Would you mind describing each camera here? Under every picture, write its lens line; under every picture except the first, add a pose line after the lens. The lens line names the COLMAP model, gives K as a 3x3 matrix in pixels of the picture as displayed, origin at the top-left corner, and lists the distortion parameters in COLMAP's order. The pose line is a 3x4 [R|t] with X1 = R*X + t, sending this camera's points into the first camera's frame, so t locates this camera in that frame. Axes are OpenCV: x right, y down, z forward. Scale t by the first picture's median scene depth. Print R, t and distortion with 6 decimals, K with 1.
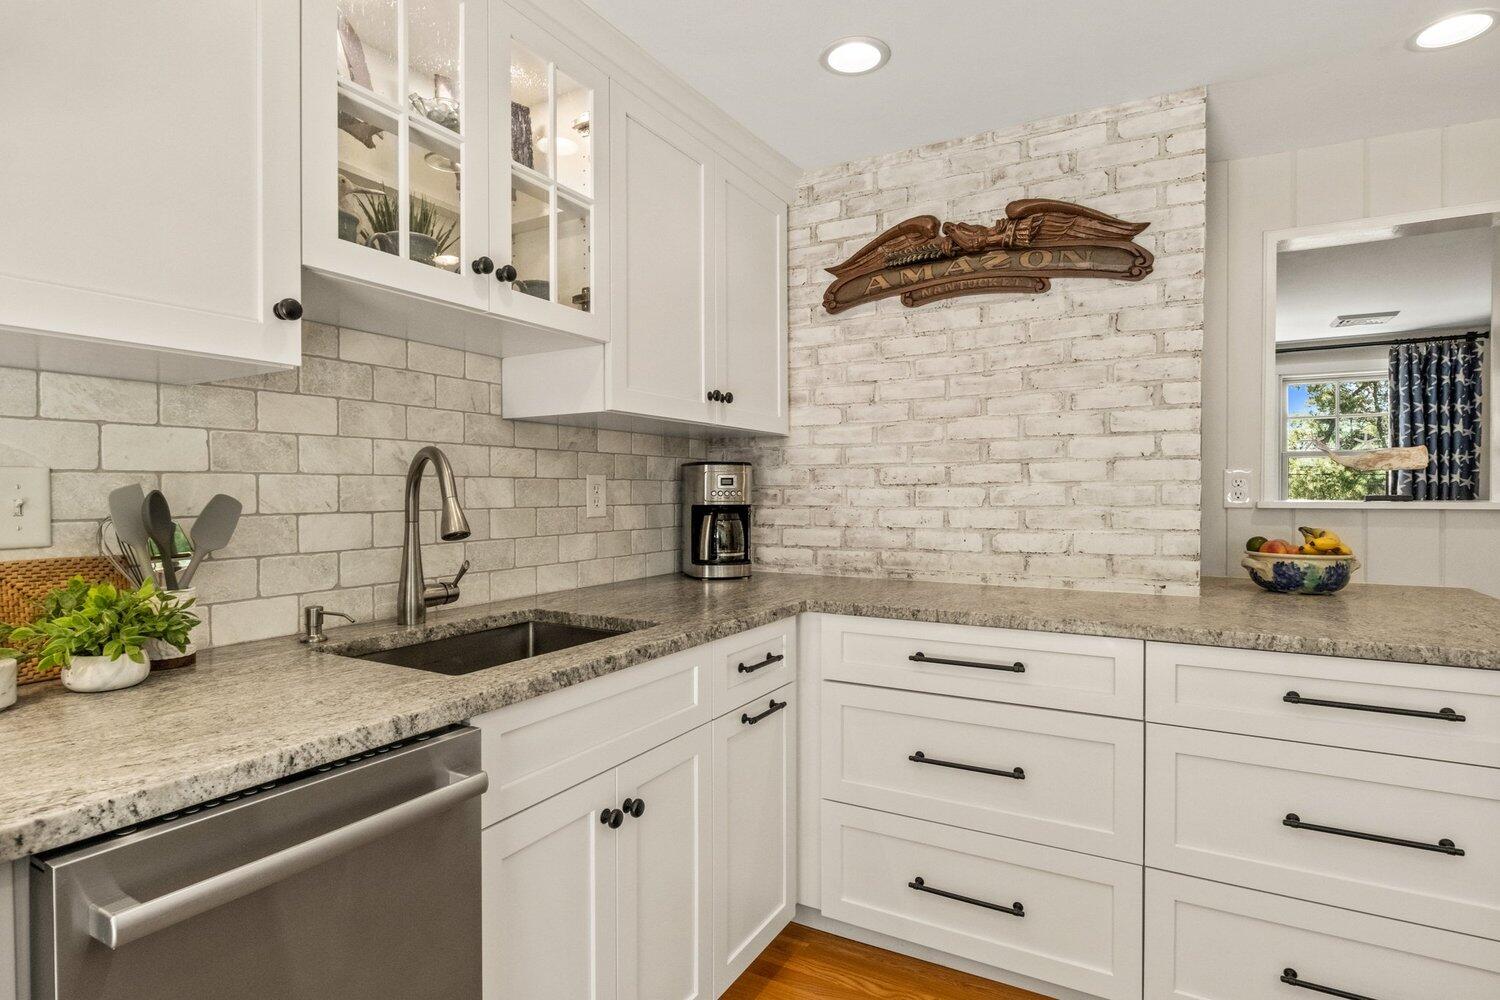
lens RADIAL K [[748.5, 0, 755.4], [0, 748.5, 496.2], [0, 0, 1]] dist [-0.004381, -0.002035]
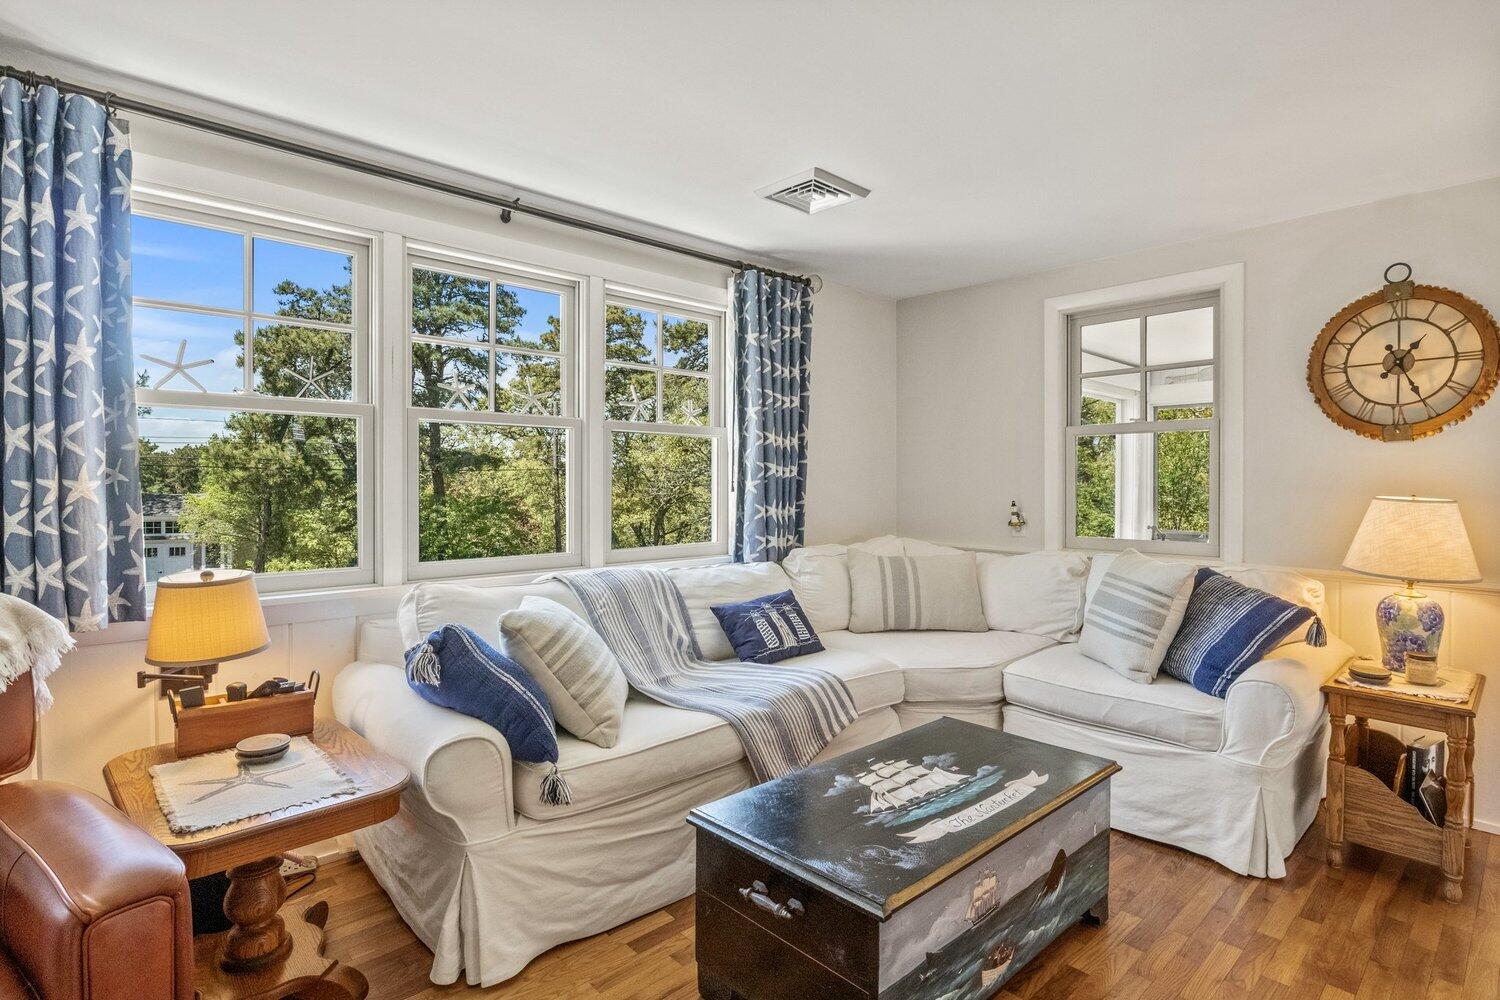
lens RADIAL K [[748.5, 0, 744.0], [0, 748.5, 491.4], [0, 0, 1]] dist [-0.004381, -0.002035]
pose [[0.304352, -0.010055, 0.952507, 0.235306], [0.009447, 0.999927, 0.007537, -0.010830], [-0.952513, 0.006705, 0.304425, 0.821115]]
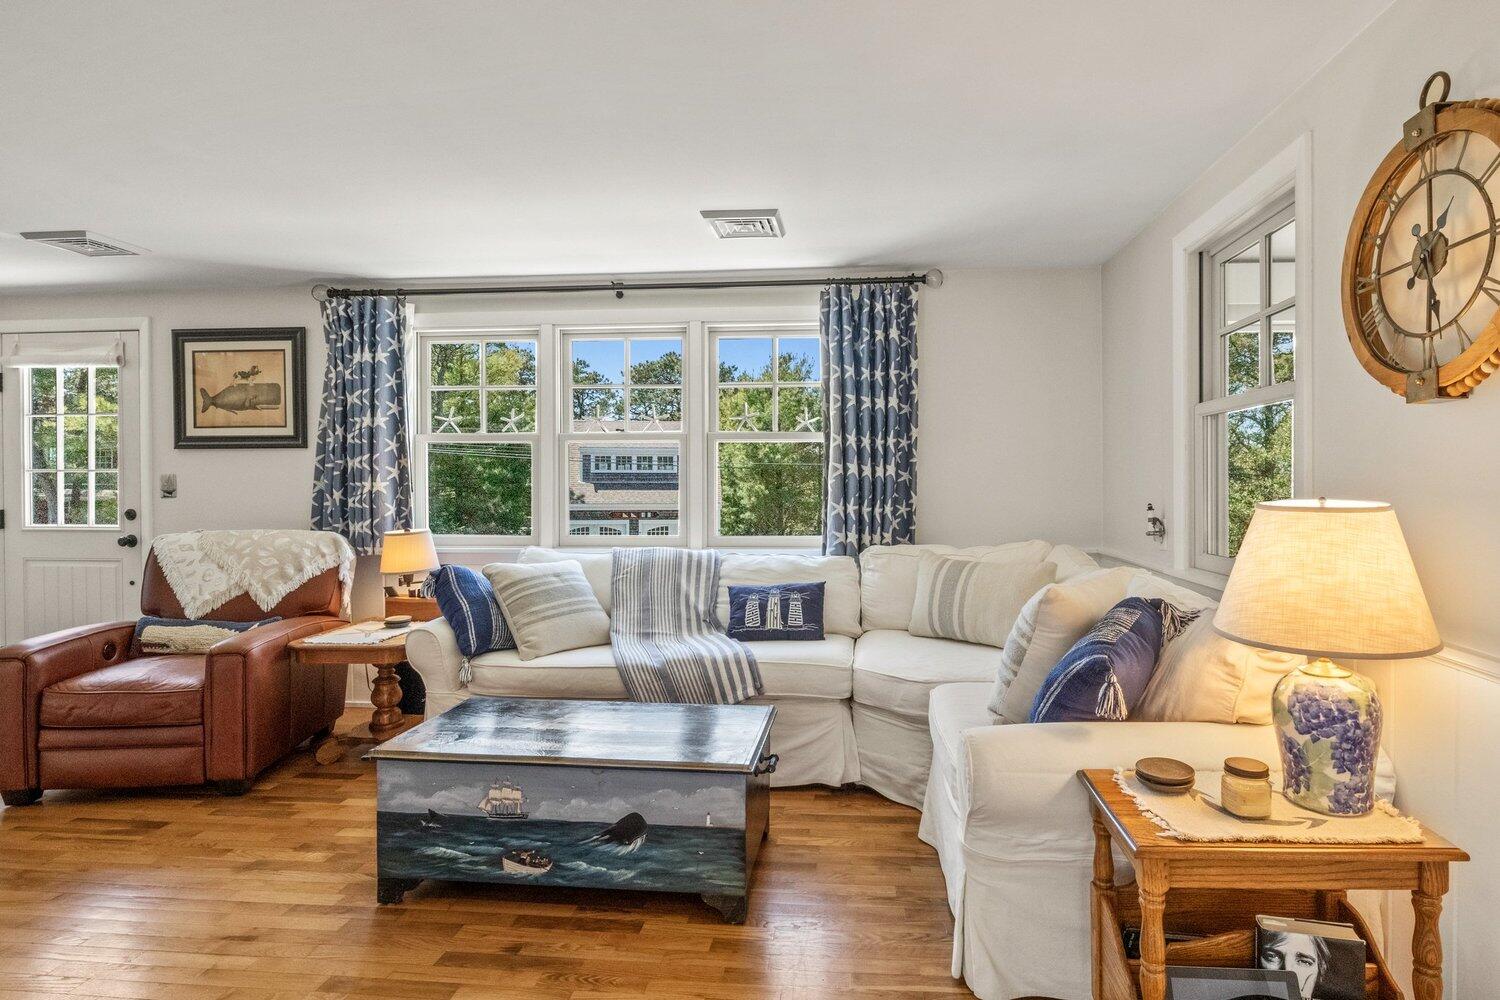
lens RADIAL K [[748.5, 0, 814.0], [0, 748.5, 489.3], [0, 0, 1]] dist [-0.004381, -0.002035]
pose [[0.901479, -0.005255, 0.432791, 0.550674], [0.007410, 0.999967, -0.003293, -0.003856], [-0.432760, 0.006175, 0.901488, 0.366405]]
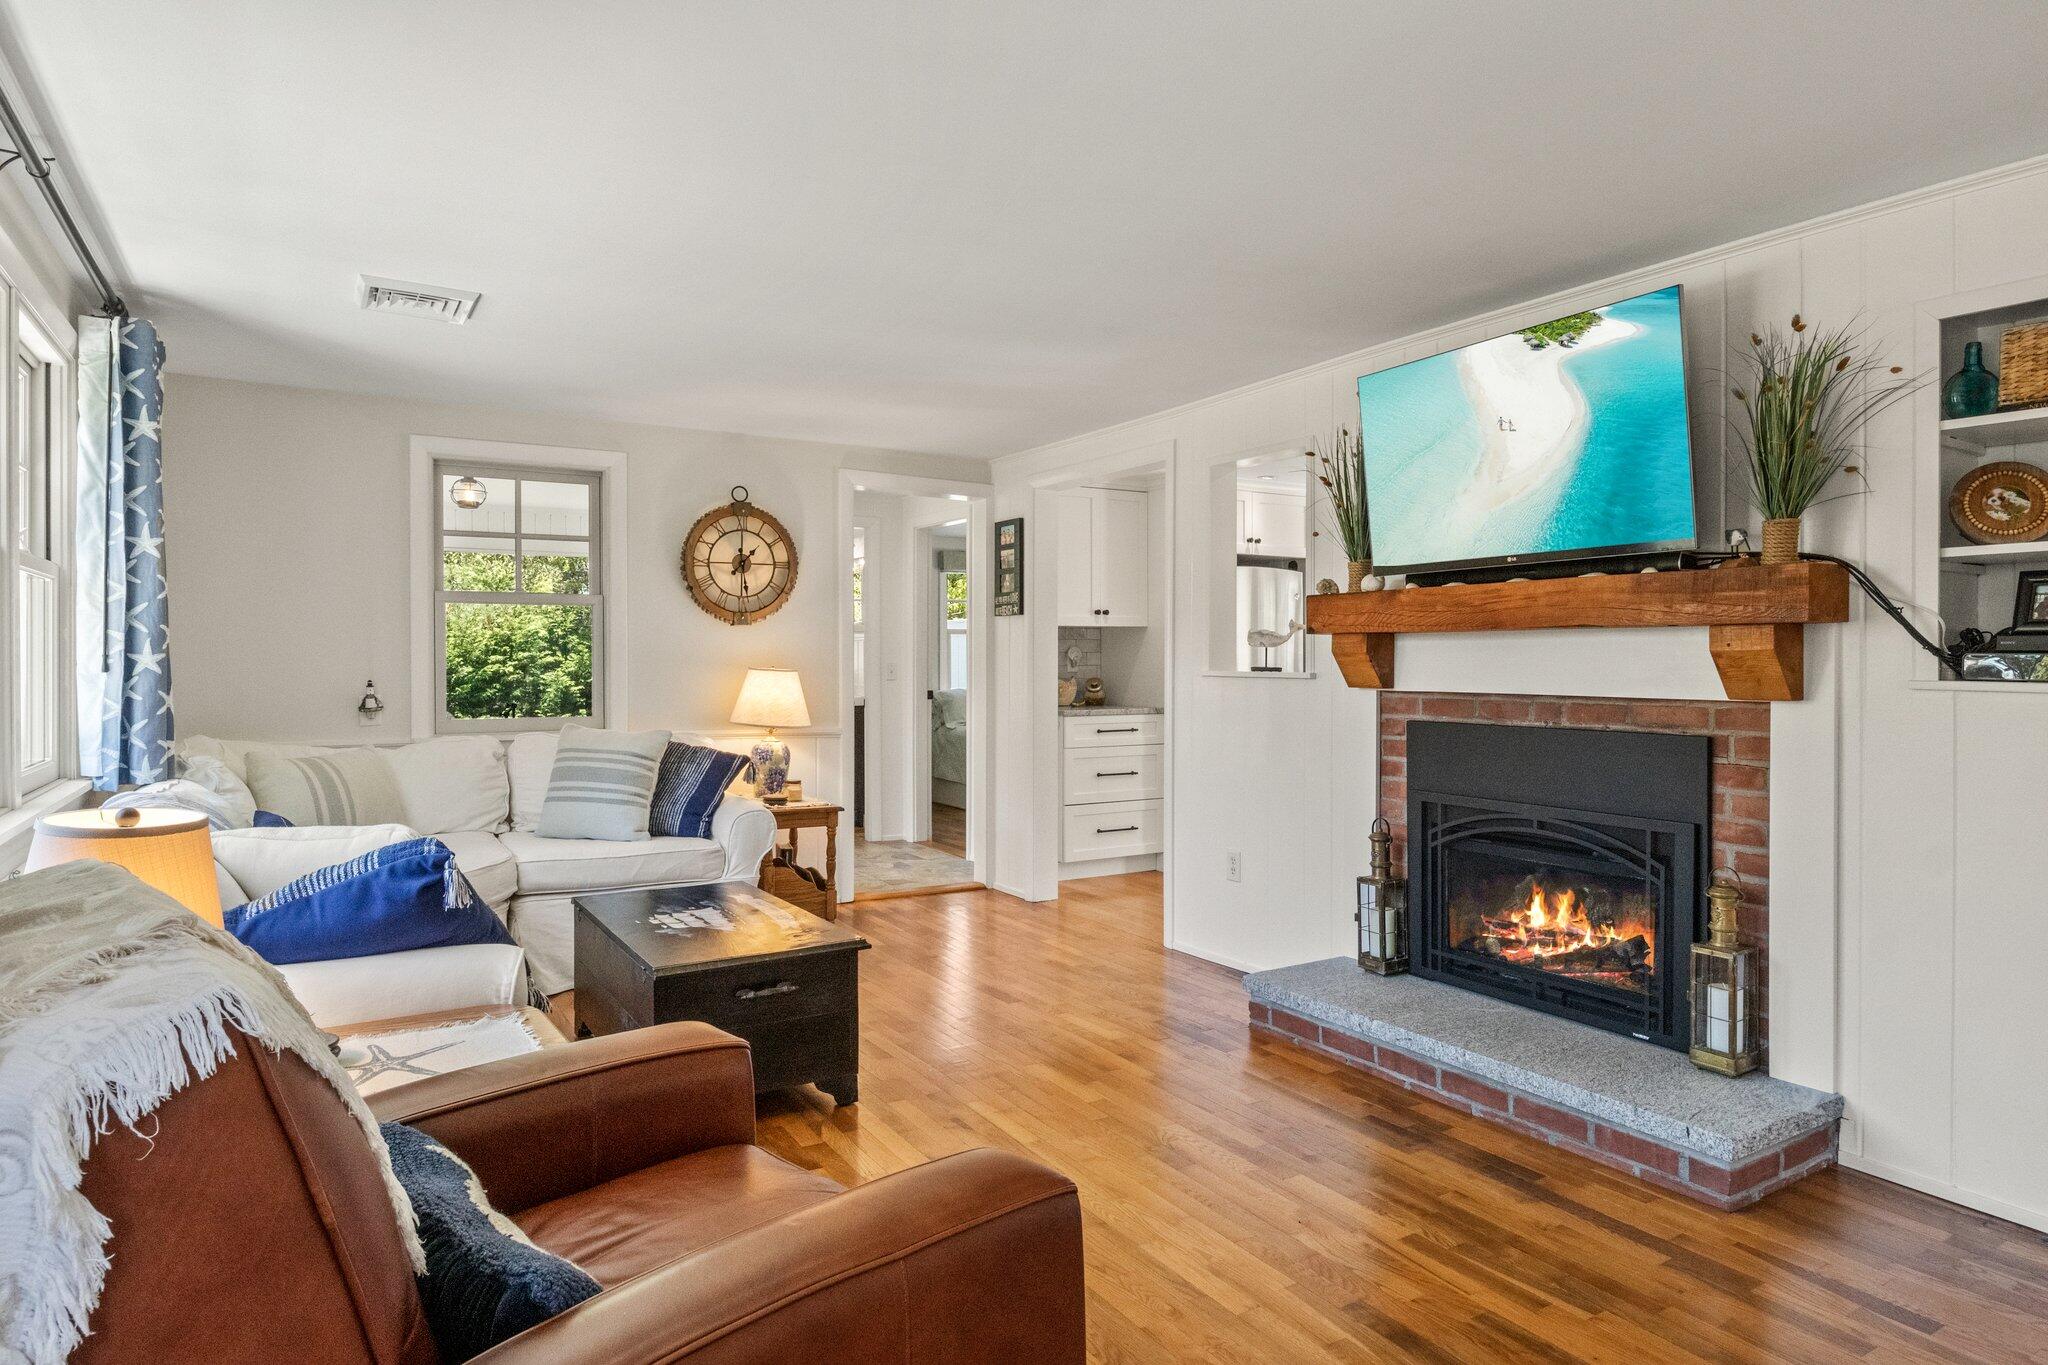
lens RADIAL K [[1197.0, 0, 1024.0], [0, 1197.0, 670.9], [0, 0, 1]] dist [-0.022775, -0.002078]
pose [[-0.866937, -0.004129, 0.498401, 0.113169], [0.005796, 0.999815, 0.018365, -0.014929], [-0.498384, 0.018810, -0.866752, 1.361879]]
